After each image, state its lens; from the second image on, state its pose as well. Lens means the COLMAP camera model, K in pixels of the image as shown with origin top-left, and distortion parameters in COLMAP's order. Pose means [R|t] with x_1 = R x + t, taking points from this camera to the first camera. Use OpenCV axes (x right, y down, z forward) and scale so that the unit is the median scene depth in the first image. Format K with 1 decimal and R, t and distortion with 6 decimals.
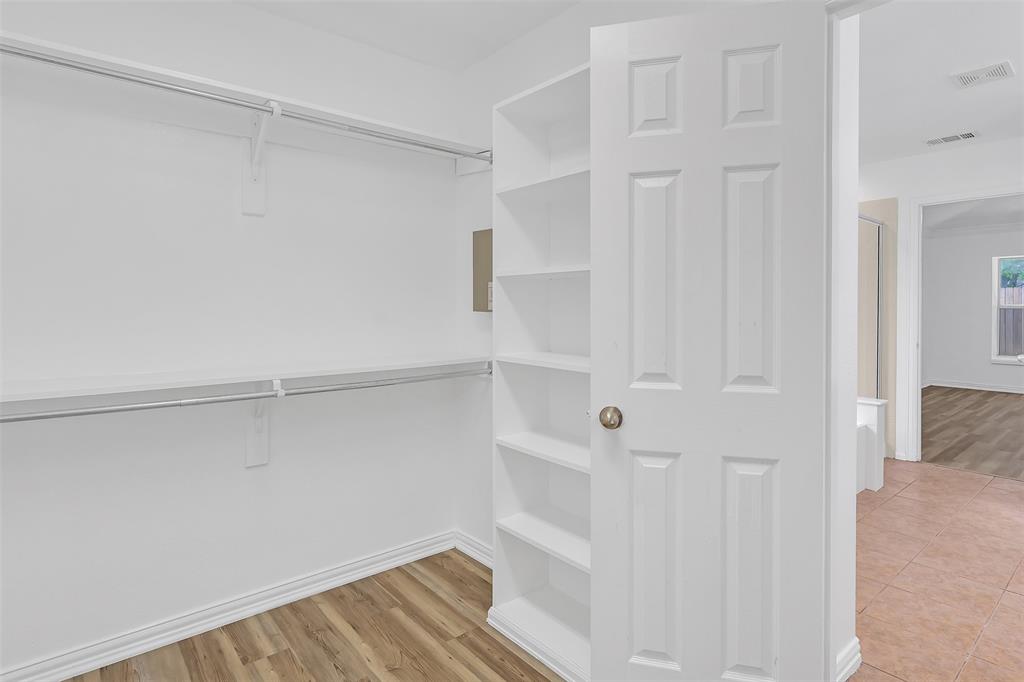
lens RADIAL K [[550.7, 0, 496.9], [0, 550.7, 311.0], [0, 0, 1]] dist [0.000729, 0.000773]
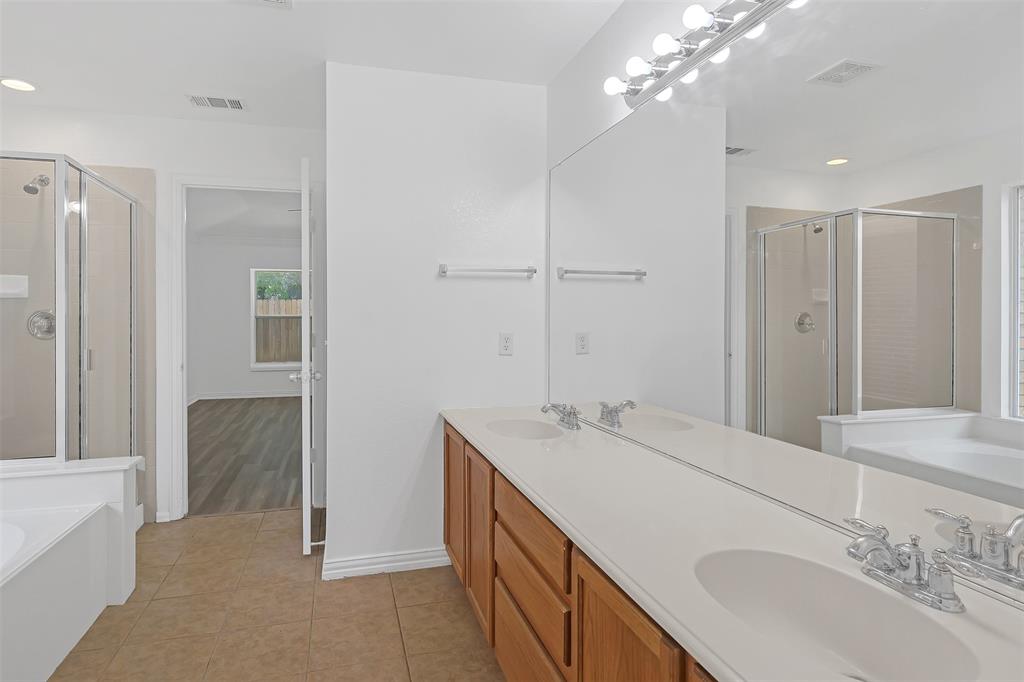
lens RADIAL K [[550.7, 0, 499.6], [0, 550.7, 316.3], [0, 0, 1]] dist [0.000729, 0.000773]
pose [[0.392905, -0.002761, 0.919575, 0.201560], [0.010421, 0.999945, -0.001451, -0.001971], [-0.919520, 0.010153, 0.392912, 0.253326]]
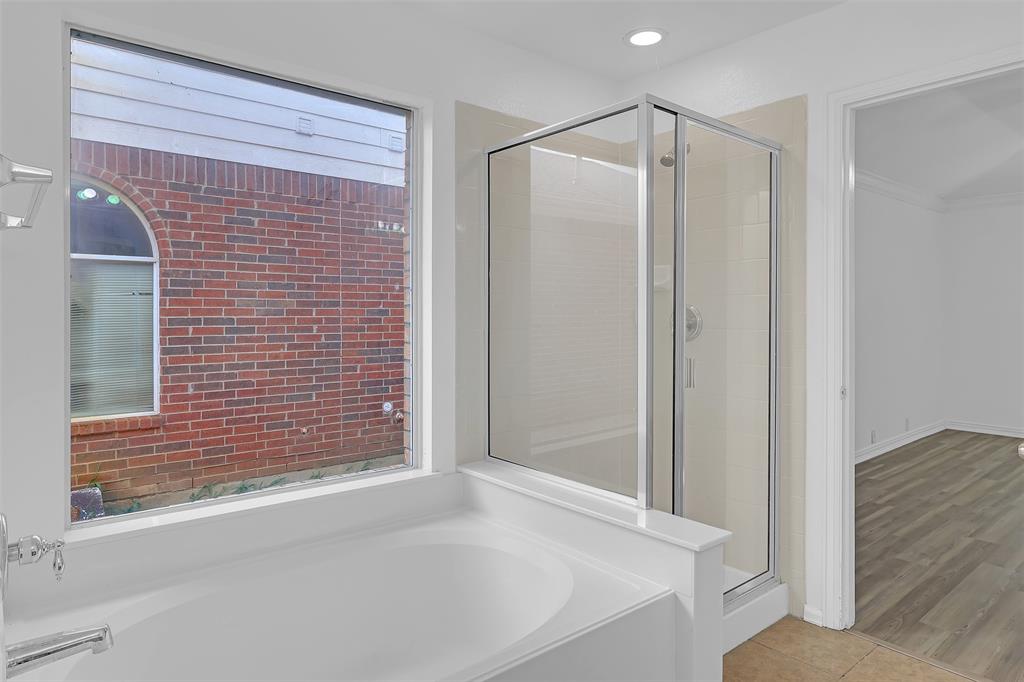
lens RADIAL K [[618.0, 0, 508.0], [0, 618.0, 306.7], [0, 0, 1]] dist [-0.004620, -0.001178]
pose [[0.999999, 0.000470, -0.000993, 0.407560], [-0.000486, 0.999870, -0.016107, -0.003533], [0.000985, 0.016108, 0.999870, 0.393585]]
